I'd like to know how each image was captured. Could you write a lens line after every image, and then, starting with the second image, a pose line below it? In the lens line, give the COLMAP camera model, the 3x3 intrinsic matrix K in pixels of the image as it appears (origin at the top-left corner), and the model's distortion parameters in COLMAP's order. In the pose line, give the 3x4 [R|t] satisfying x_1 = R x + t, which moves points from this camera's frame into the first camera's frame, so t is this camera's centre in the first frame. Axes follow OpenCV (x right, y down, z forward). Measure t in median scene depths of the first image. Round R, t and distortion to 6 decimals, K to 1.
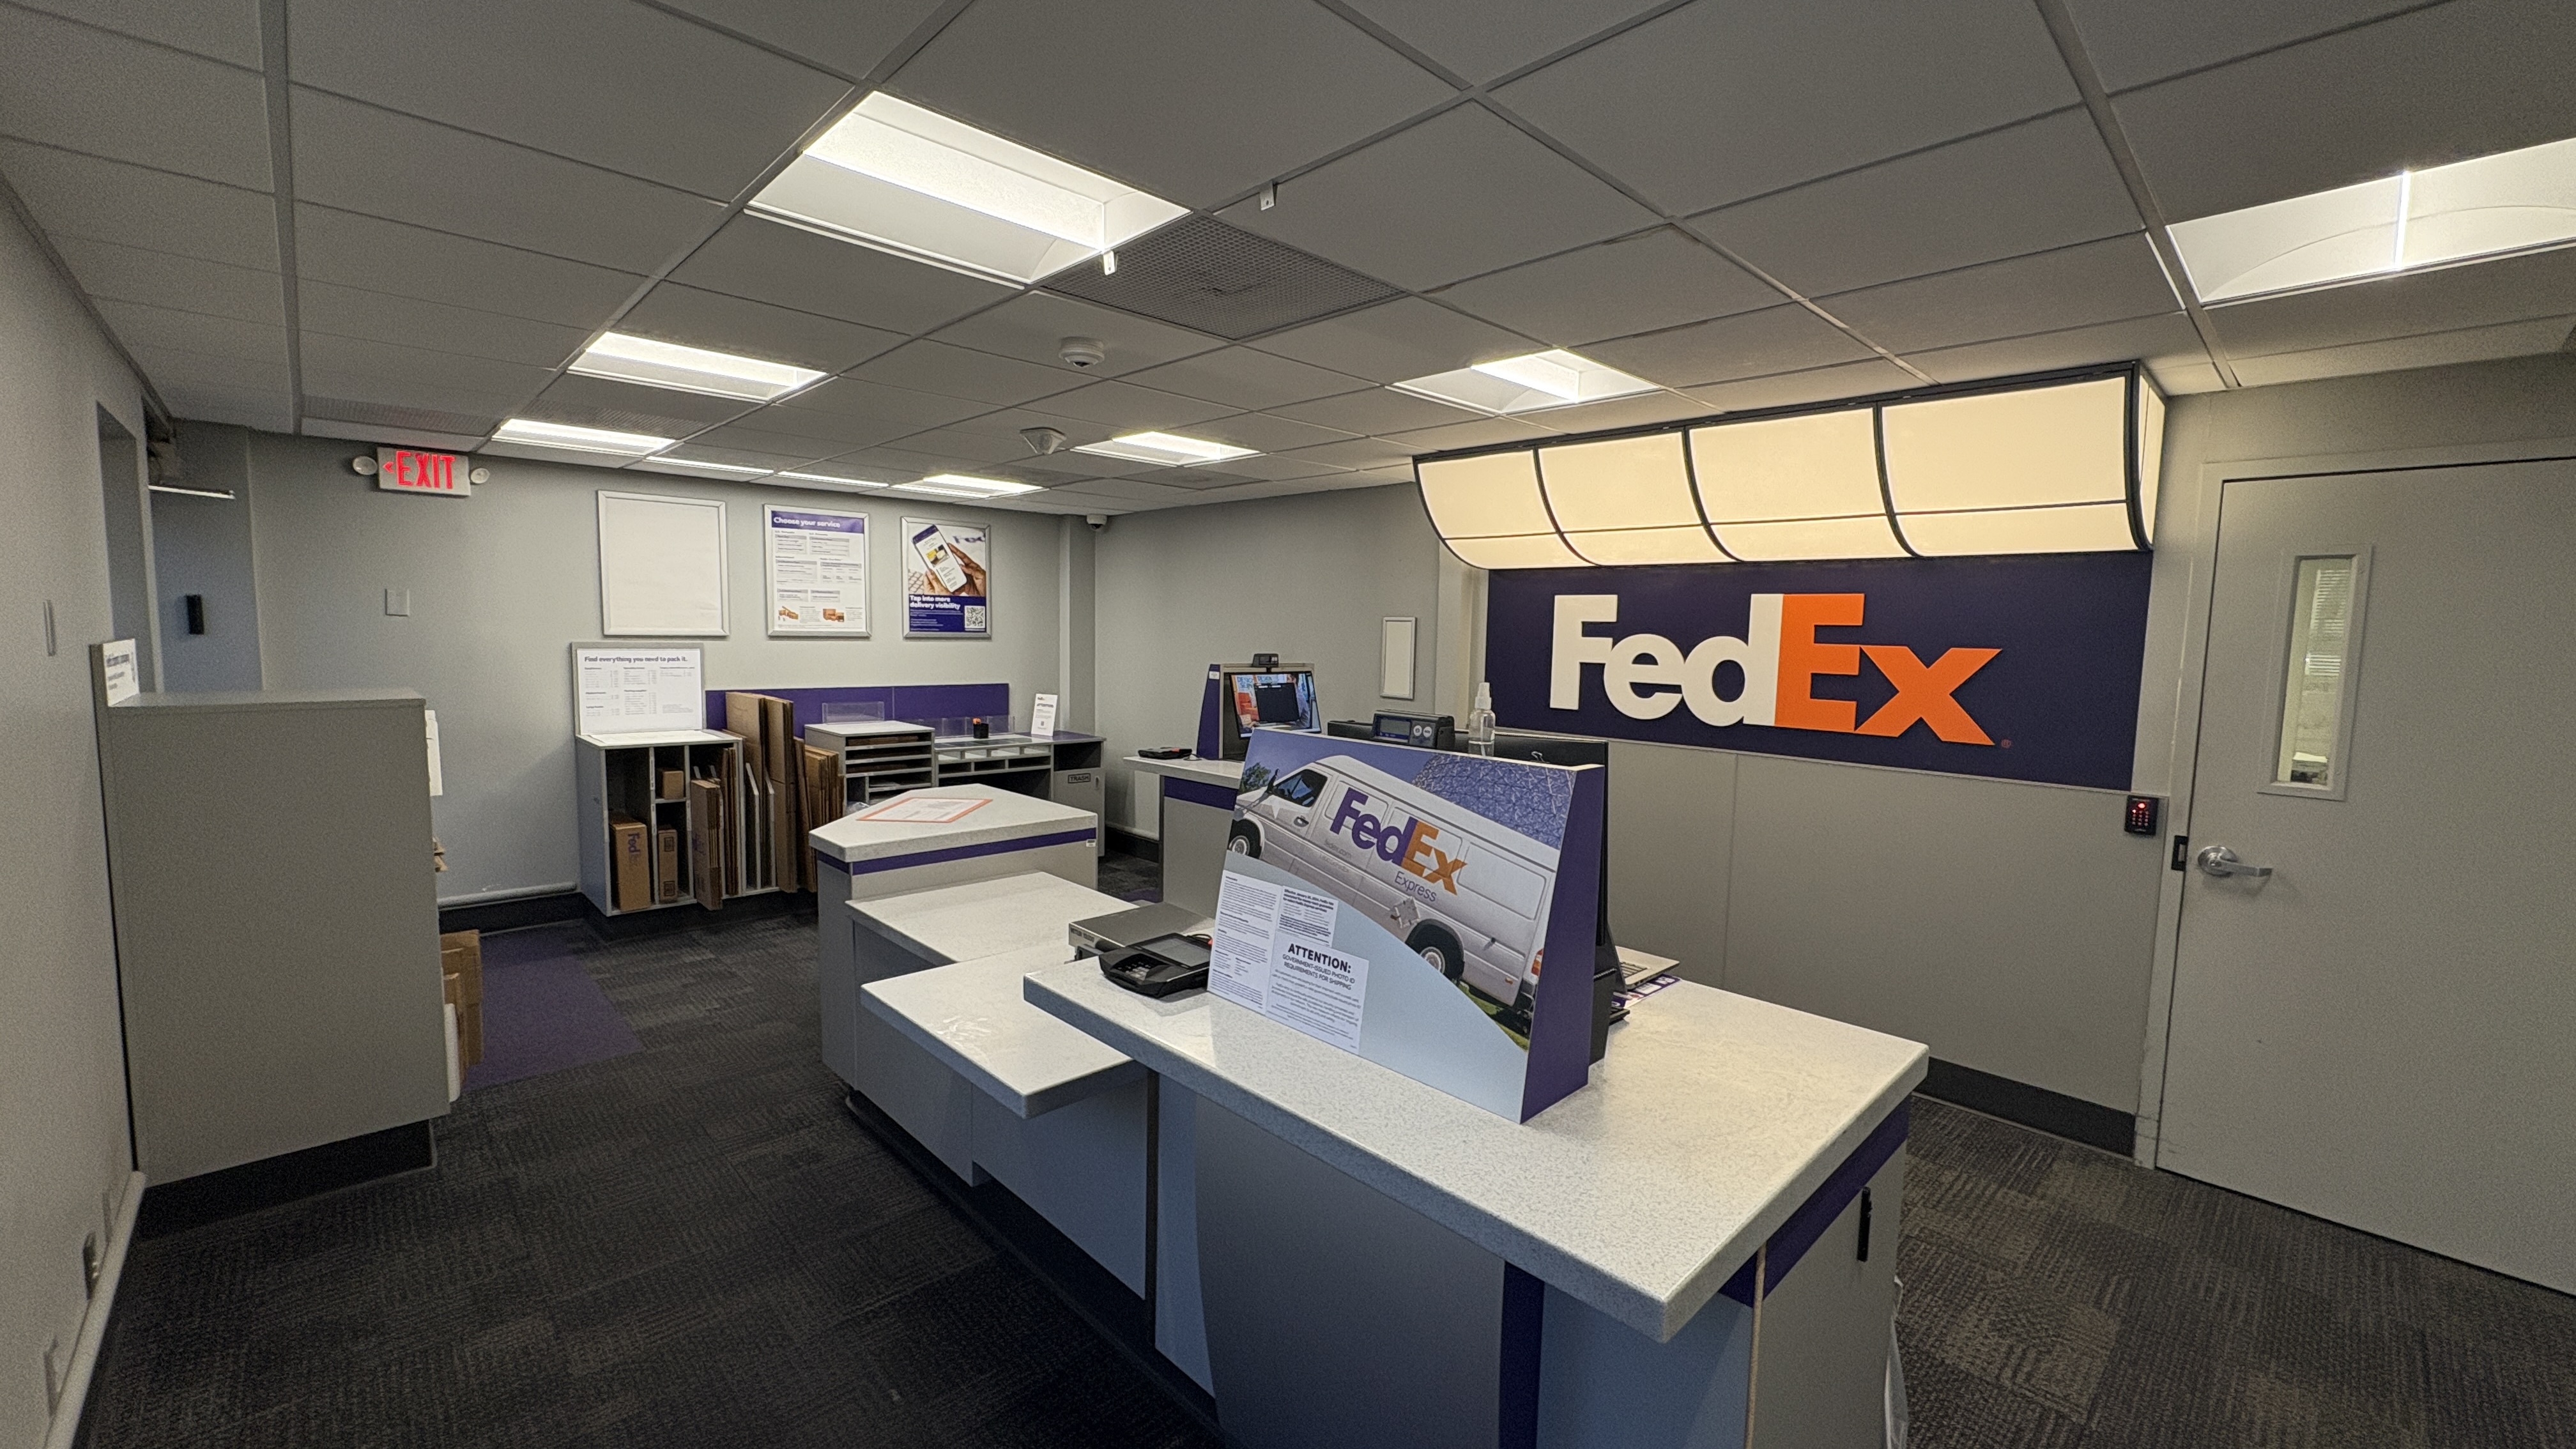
lens RADIAL K [[1023.1, 0, 1288.0], [0, 1023.1, 724.5], [0, 0, 1]] dist [-0.001017, 0.000616]
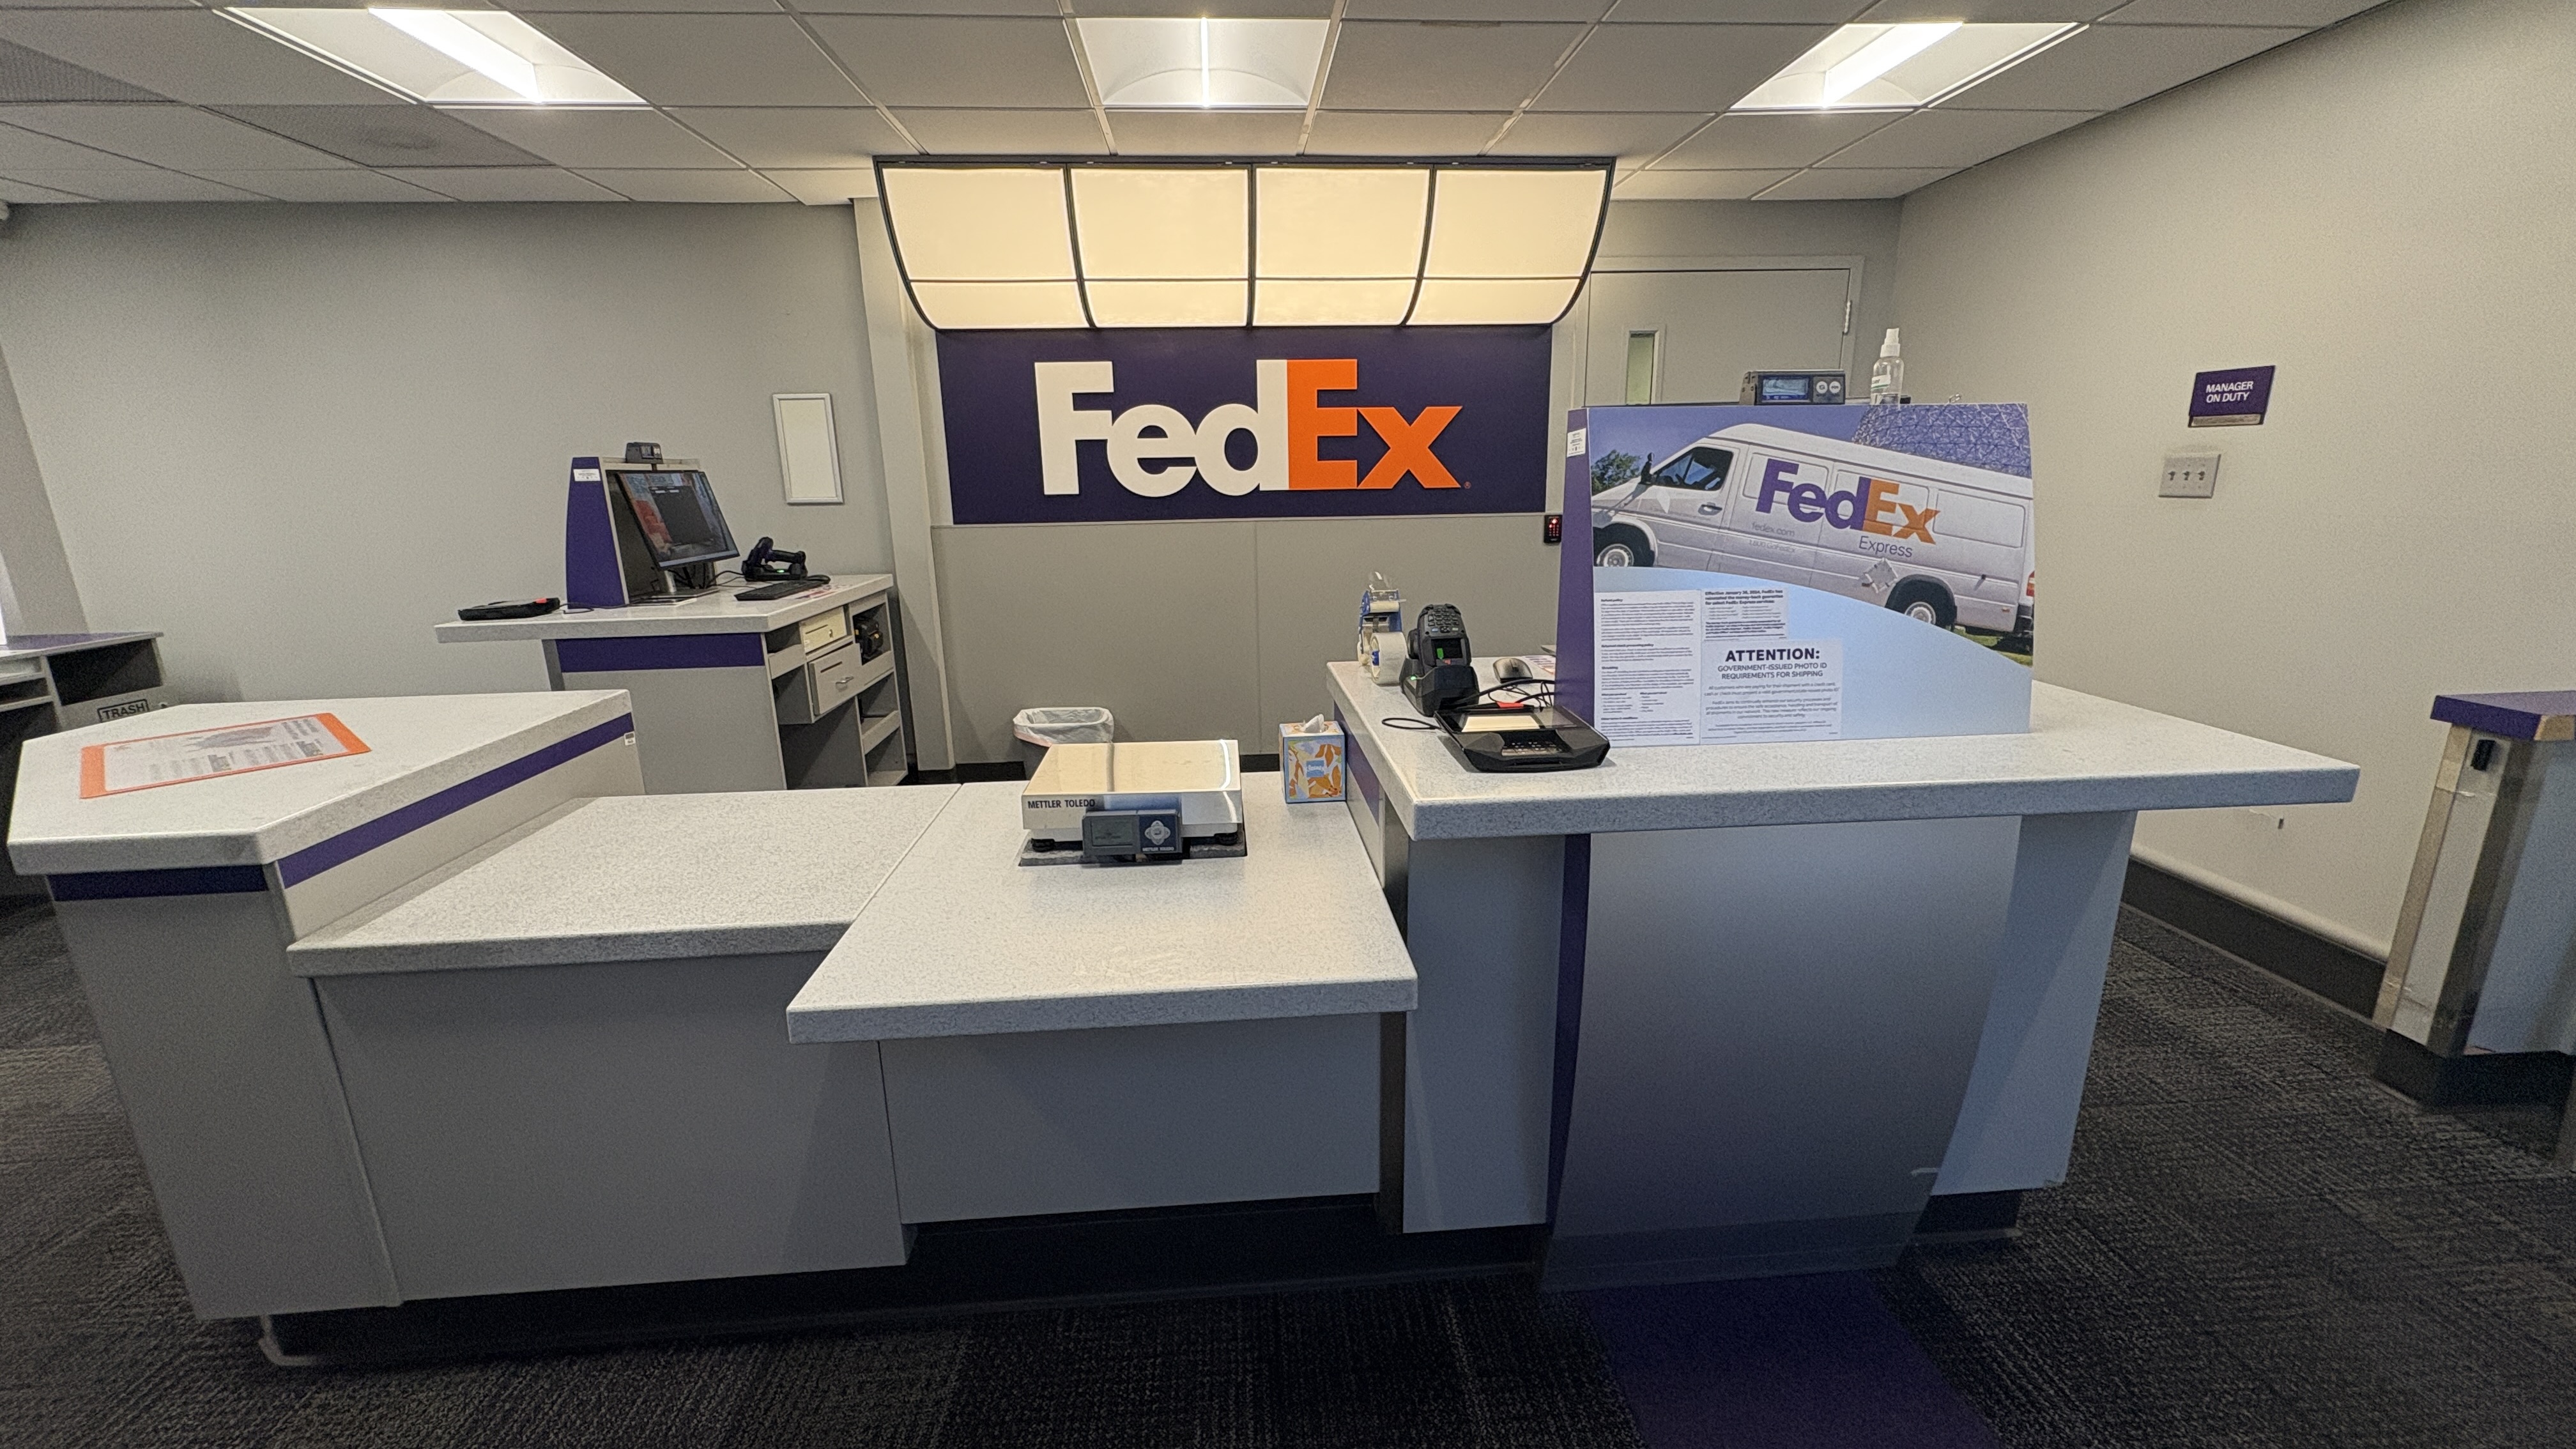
lens RADIAL K [[1023.1, 0, 1288.0], [0, 1023.1, 724.5], [0, 0, 1]] dist [-0.001017, 0.000616]
pose [[0.638695, -0.219762, 0.737410, -0.300576], [0.104370, 0.974233, 0.199941, 0.021944], [-0.762349, -0.050738, 0.645174, 0.248179]]
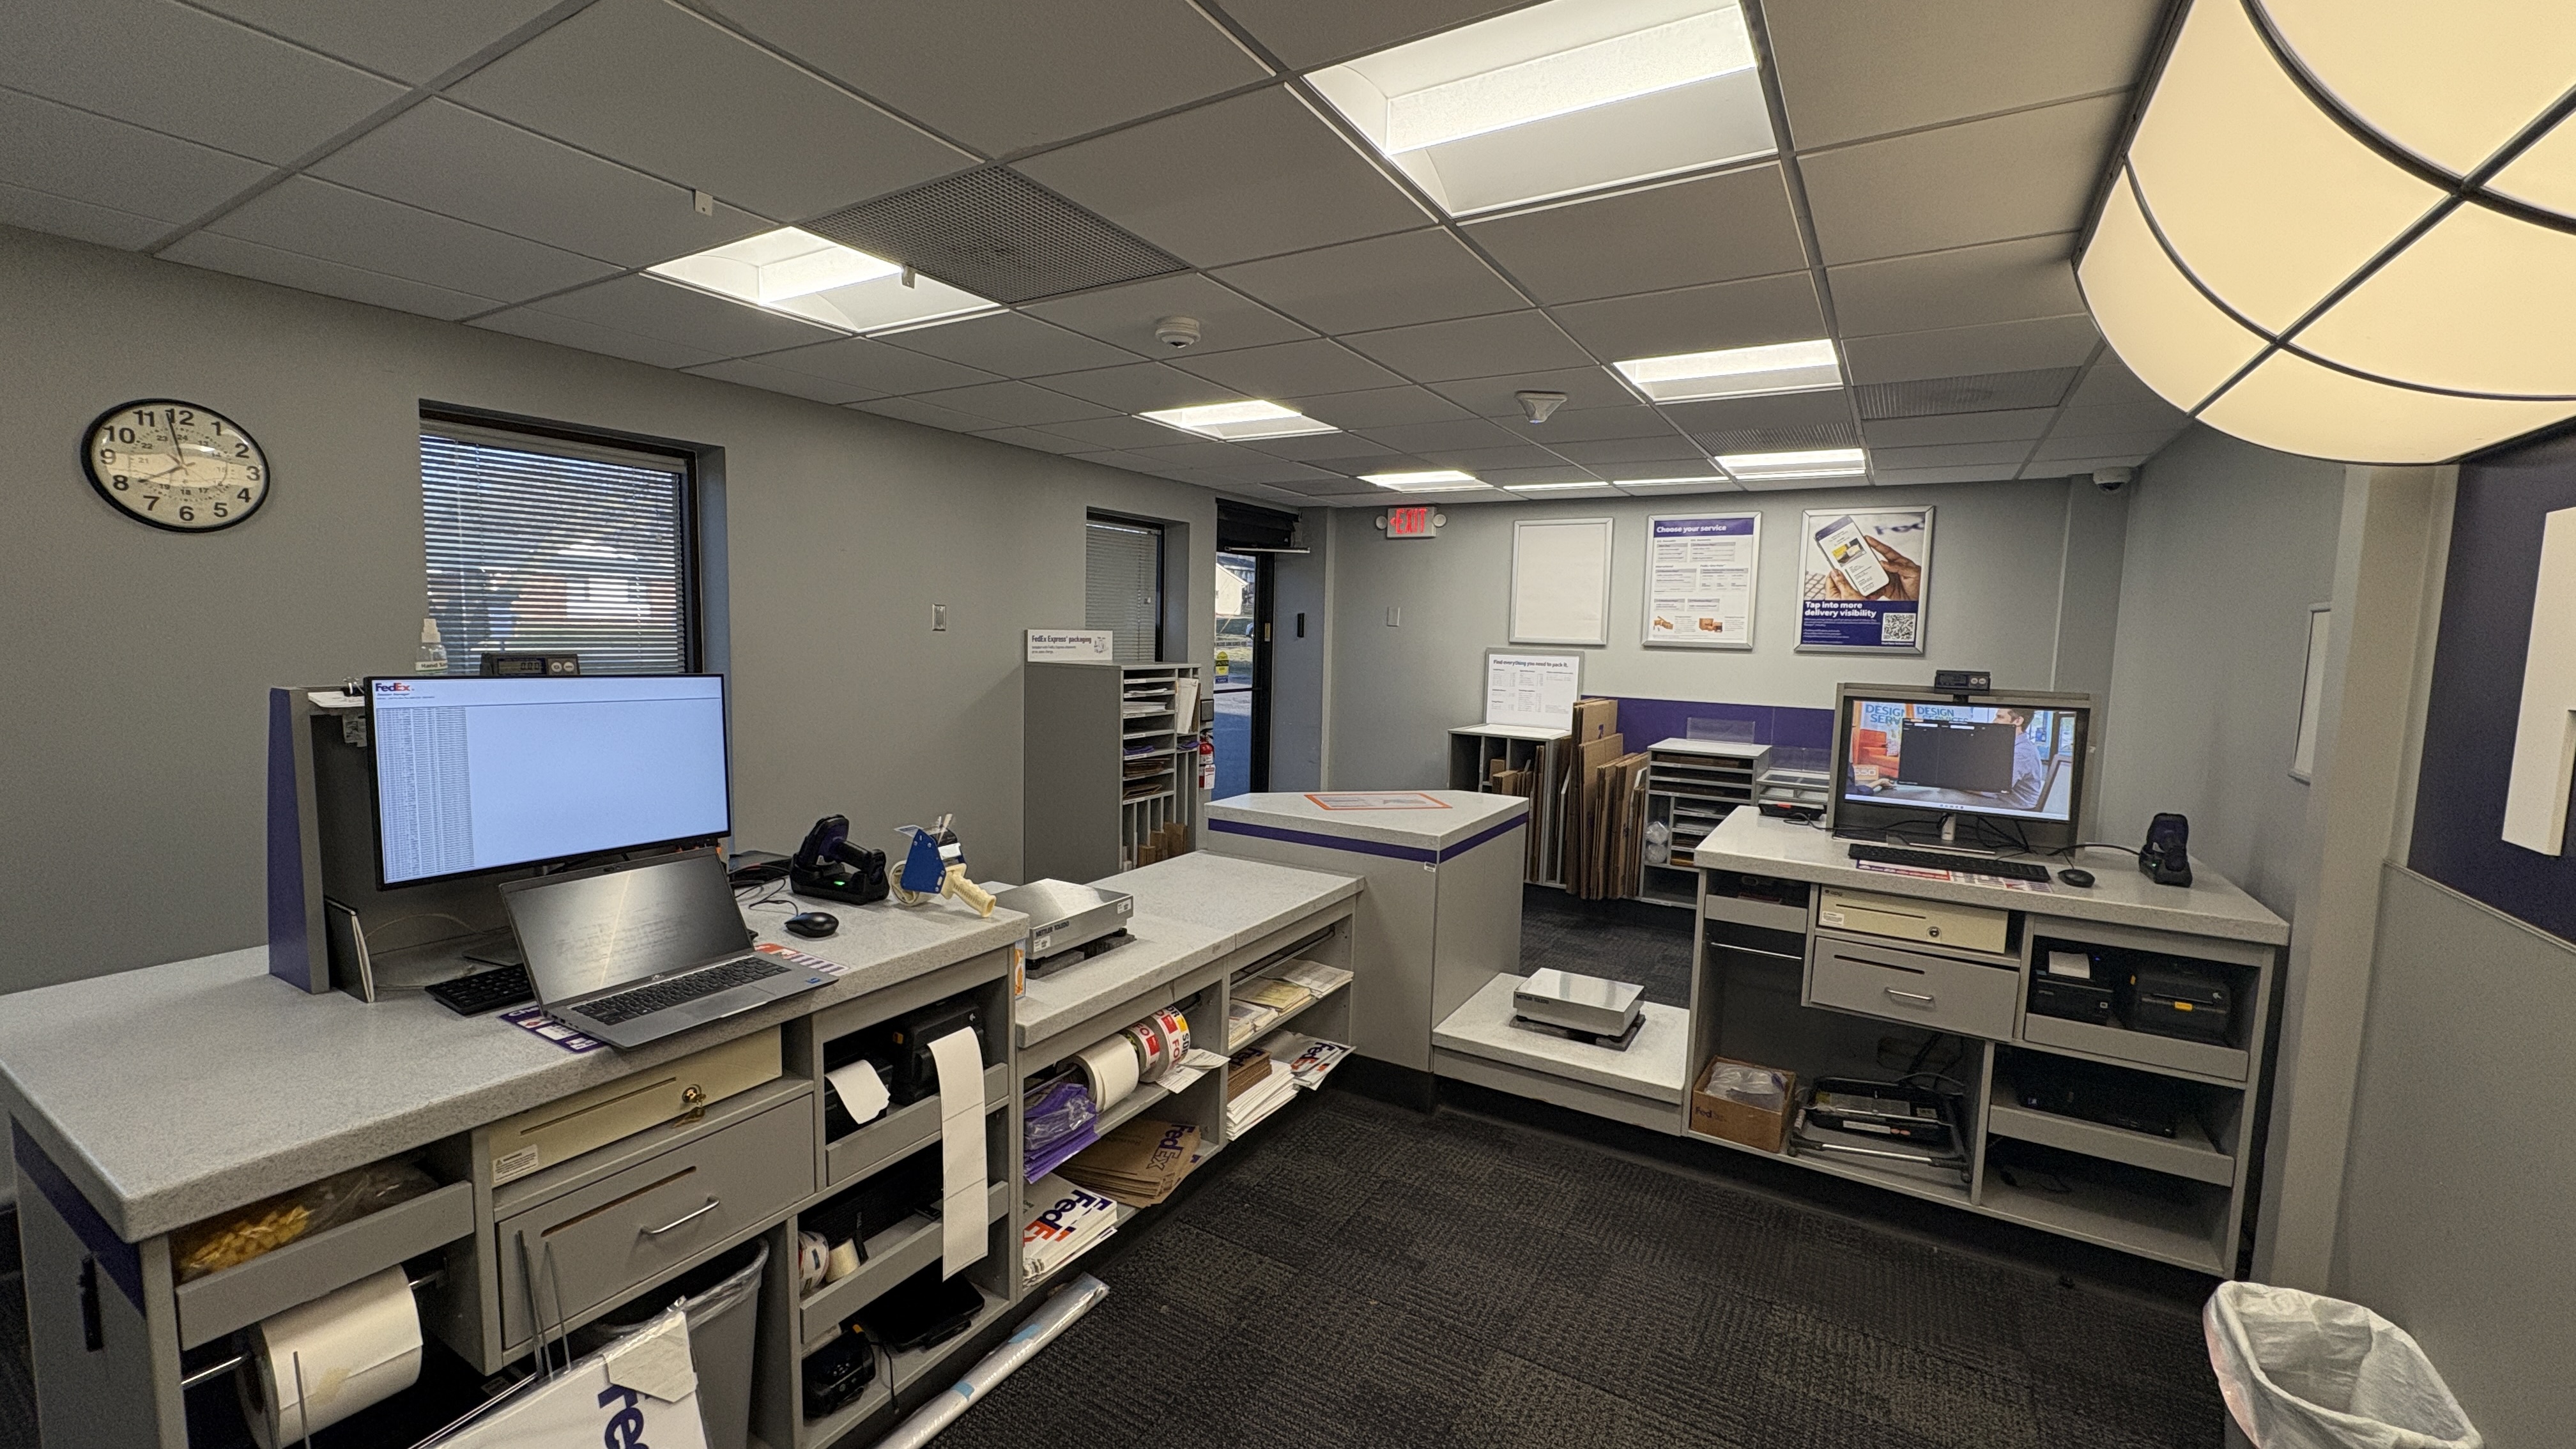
lens RADIAL K [[1023.1, 0, 1288.0], [0, 1023.1, 724.5], [0, 0, 1]] dist [-0.001017, 0.000616]
pose [[0.260879, 0.078462, -0.962178, 0.466429], [-0.111021, 0.992517, 0.050834, -0.027314], [0.958966, 0.093561, 0.267638, 0.498618]]
